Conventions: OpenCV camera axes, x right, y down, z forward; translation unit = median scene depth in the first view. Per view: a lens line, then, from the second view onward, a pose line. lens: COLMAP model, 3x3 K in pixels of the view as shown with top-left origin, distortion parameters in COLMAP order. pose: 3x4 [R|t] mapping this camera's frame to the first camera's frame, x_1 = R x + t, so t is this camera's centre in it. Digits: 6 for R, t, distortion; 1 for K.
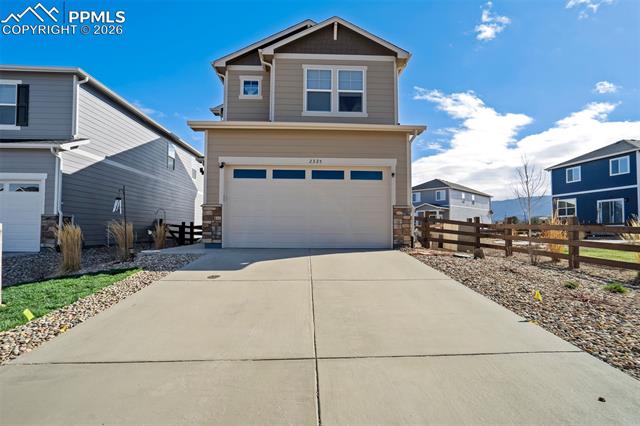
lens RADIAL K [[302.9, 0, 320.6], [0, 302.9, 216.9], [0, 0, 1]] dist [-0.010478, 0.005464]
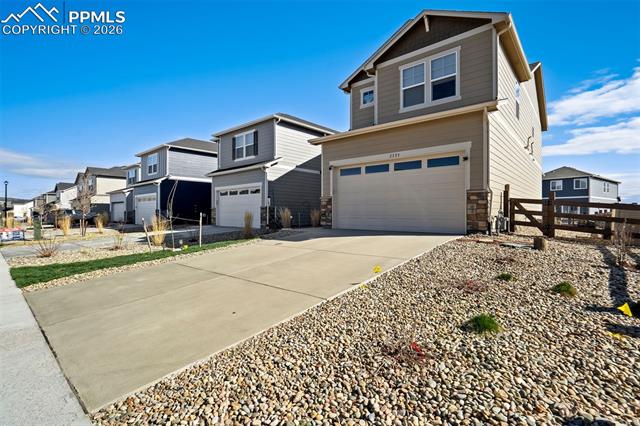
lens RADIAL K [[302.9, 0, 314.6], [0, 302.9, 213.6], [0, 0, 1]] dist [-0.010478, 0.005464]
pose [[0.723868, -0.002947, -0.689932, 0.480760], [0.027199, 0.999335, 0.024268, 0.000400], [0.689402, -0.036333, 0.723467, -0.037328]]
